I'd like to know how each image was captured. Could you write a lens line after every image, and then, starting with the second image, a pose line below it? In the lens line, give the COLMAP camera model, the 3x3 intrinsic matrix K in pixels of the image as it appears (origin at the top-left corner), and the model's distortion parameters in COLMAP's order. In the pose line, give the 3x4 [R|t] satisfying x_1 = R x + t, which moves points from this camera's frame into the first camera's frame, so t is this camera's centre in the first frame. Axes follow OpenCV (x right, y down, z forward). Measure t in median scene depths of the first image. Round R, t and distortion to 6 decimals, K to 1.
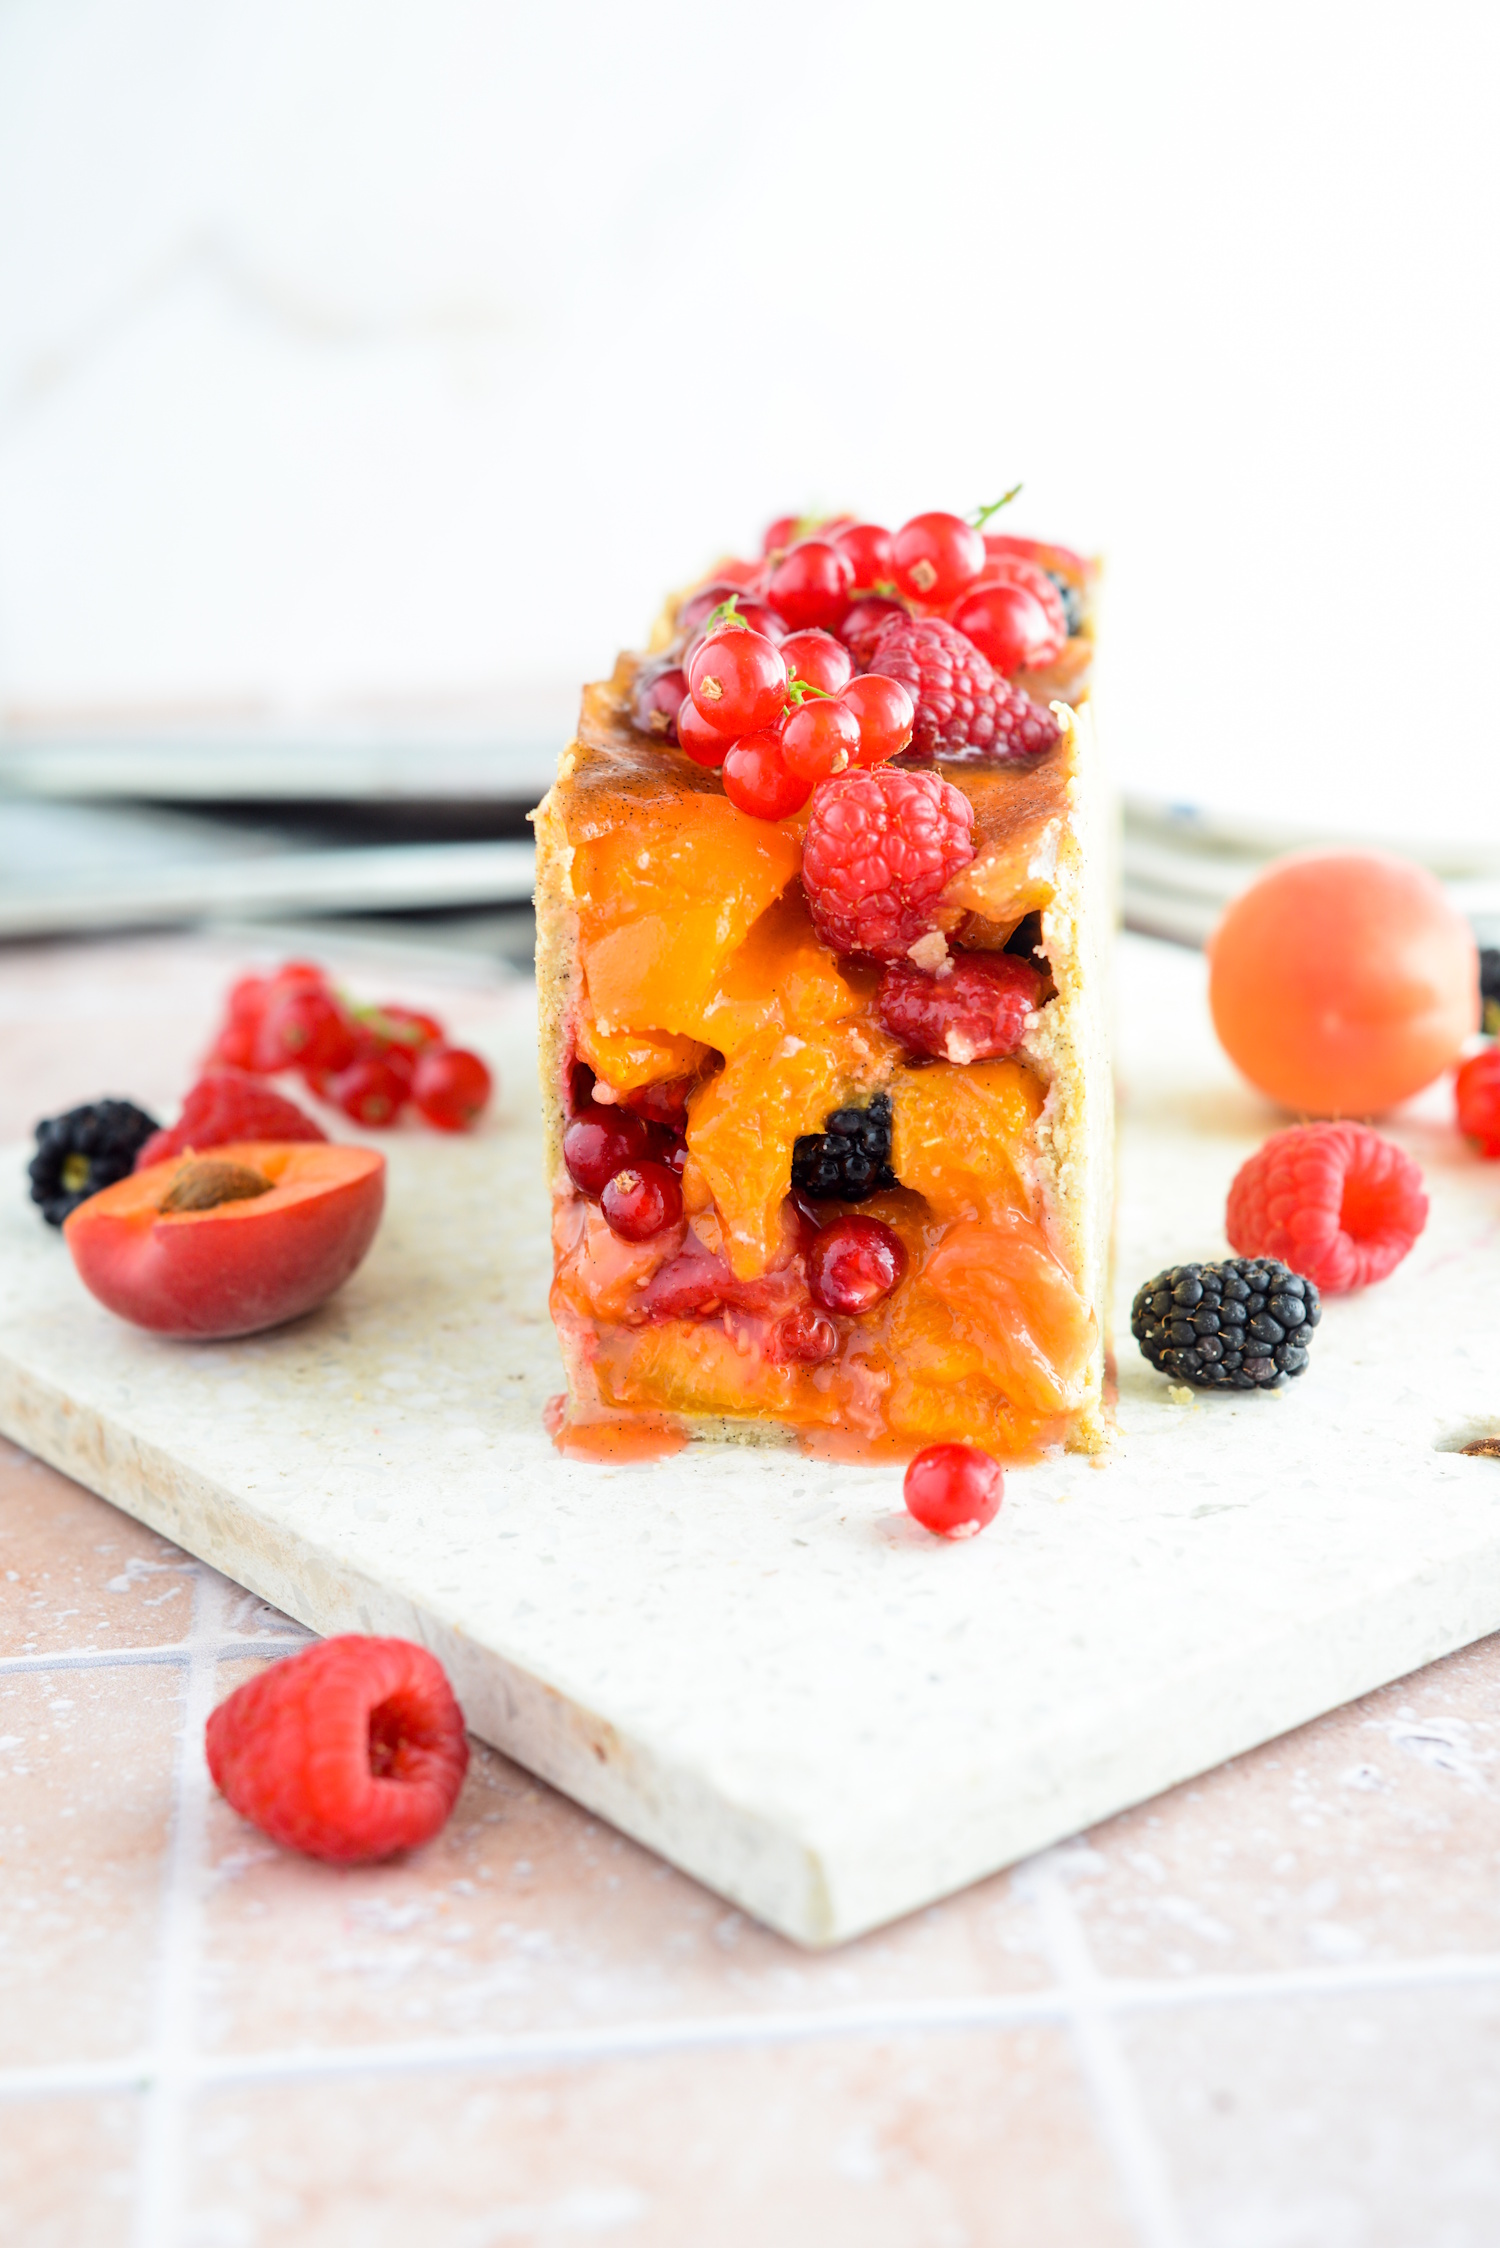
lens RADIAL K [[3669.5, 0, 750.0], [0, 3669.5, 1124.0], [0, 0, 1]] dist [-0.025050, -0.179442]
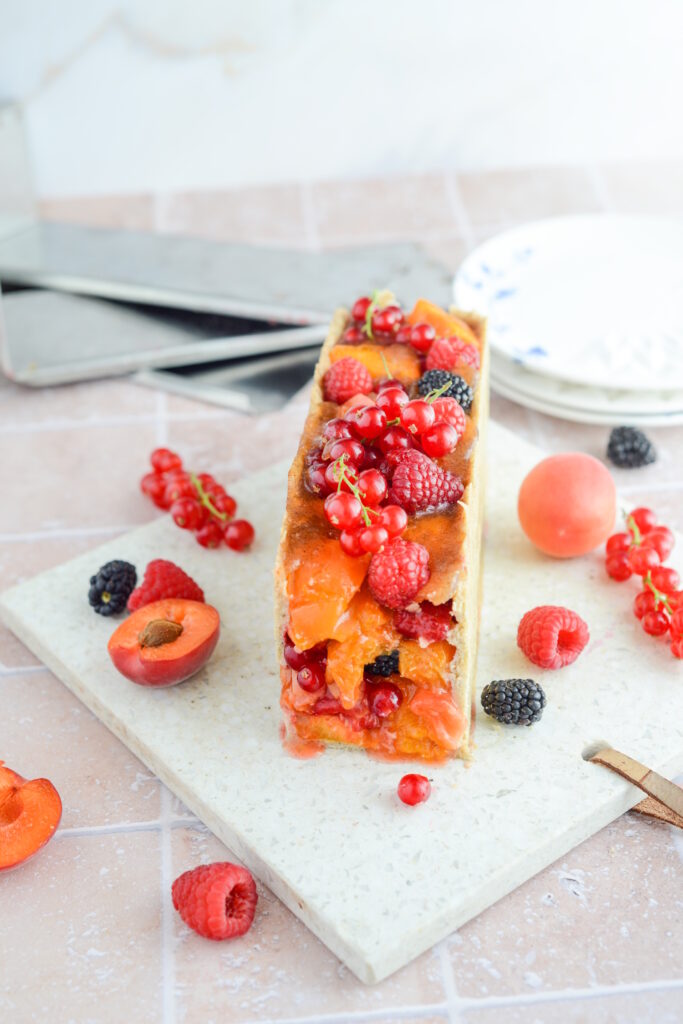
lens RADIAL K [[1638.7, 0, 341.5], [0, 1638.7, 512.0], [0, 0, 1]] dist [-0.021378, -0.107641]
pose [[0.999994, 0.001295, -0.003201, -0.001933], [-0.000292, 0.955377, 0.295390, -0.495970], [0.003441, -0.295387, 0.955371, -0.199252]]
